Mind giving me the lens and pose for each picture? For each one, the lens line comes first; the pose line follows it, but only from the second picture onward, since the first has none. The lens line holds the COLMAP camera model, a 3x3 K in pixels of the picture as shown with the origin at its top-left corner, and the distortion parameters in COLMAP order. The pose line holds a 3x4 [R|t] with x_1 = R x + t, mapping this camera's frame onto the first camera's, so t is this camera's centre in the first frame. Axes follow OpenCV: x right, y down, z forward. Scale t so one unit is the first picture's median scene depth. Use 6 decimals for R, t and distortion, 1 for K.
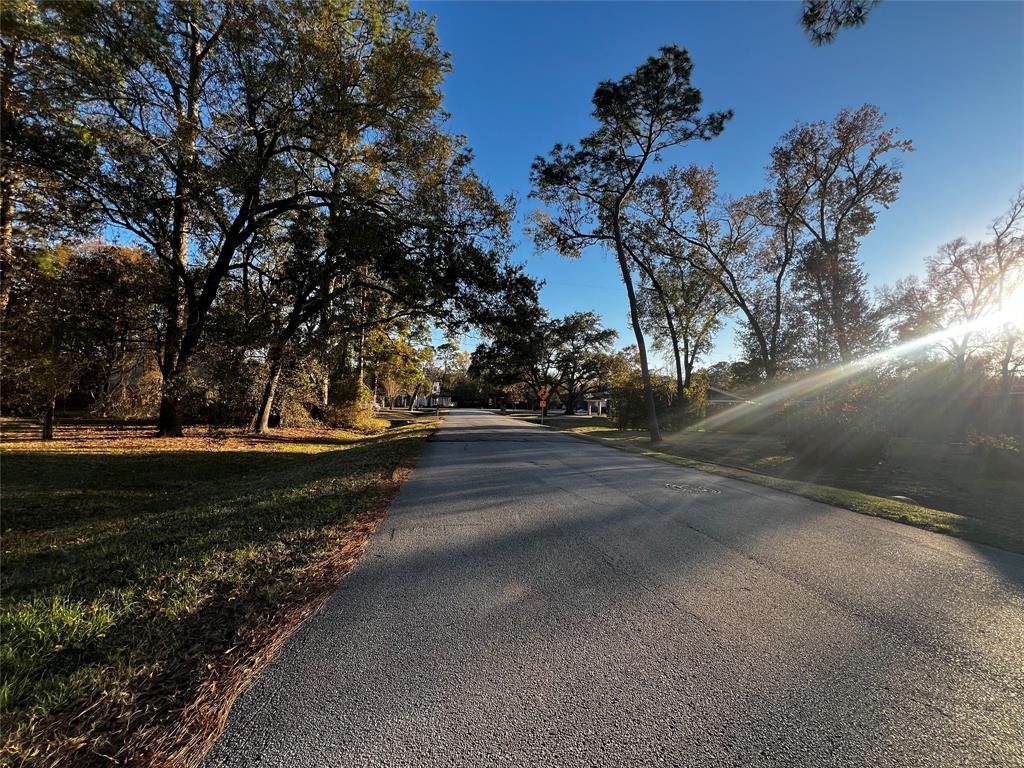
lens RADIAL K [[407.0, 0, 514.2], [0, 407.0, 386.4], [0, 0, 1]] dist [-0.001305, -0.000194]
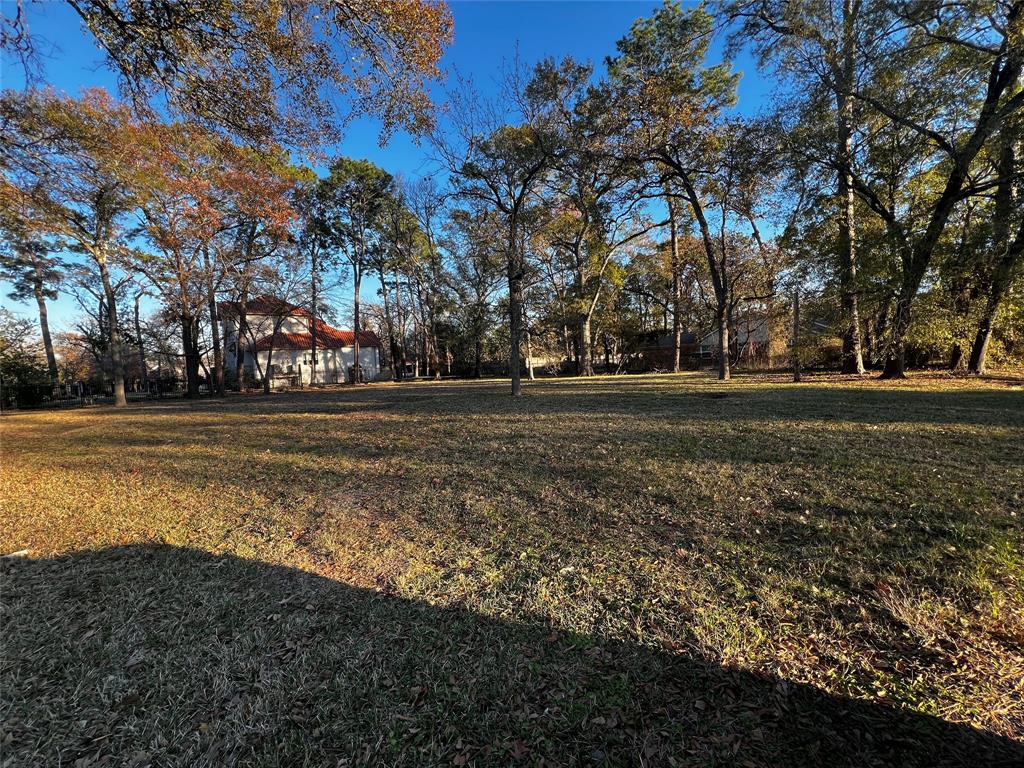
lens RADIAL K [[407.0, 0, 514.2], [0, 407.0, 386.4], [0, 0, 1]] dist [-0.001305, -0.000194]
pose [[0.481923, -0.010441, -0.876151, -0.211750], [0.110943, 0.992608, 0.049195, -0.009902], [0.869161, -0.120911, 0.479520, -0.191714]]
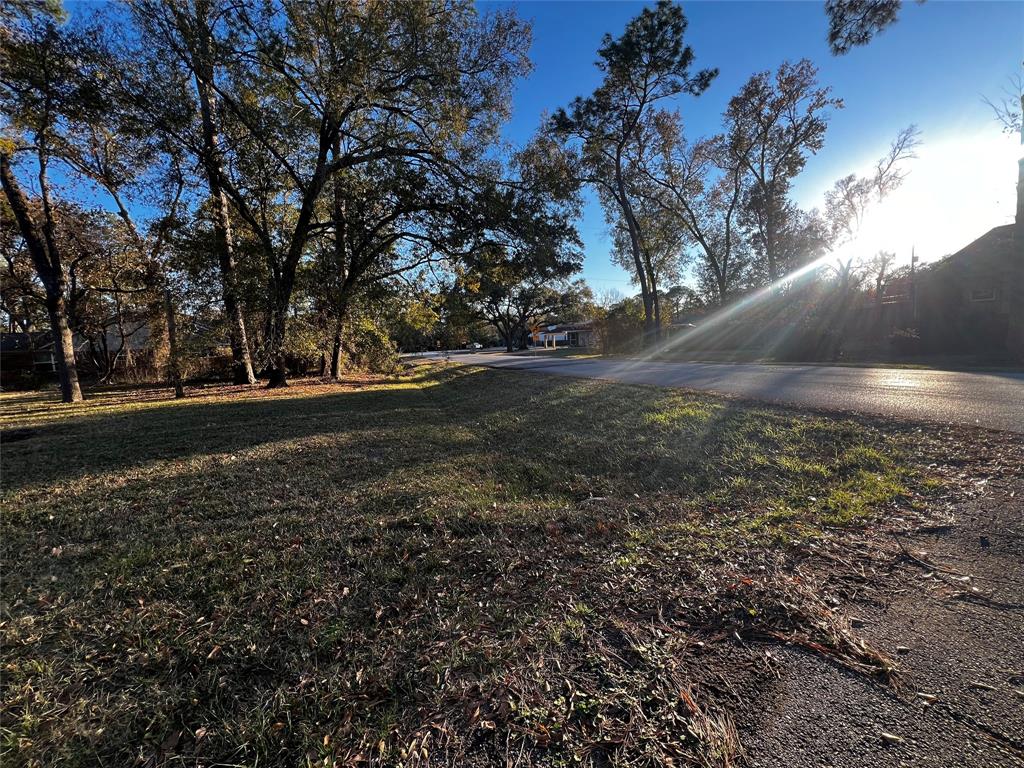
lens RADIAL K [[407.0, 0, 514.2], [0, 407.0, 386.4], [0, 0, 1]] dist [-0.001305, -0.000194]
pose [[0.979692, -0.095473, 0.176318, -0.222072], [0.068295, 0.985669, 0.154250, -0.003059], [-0.188517, -0.139076, 0.972172, -0.098981]]
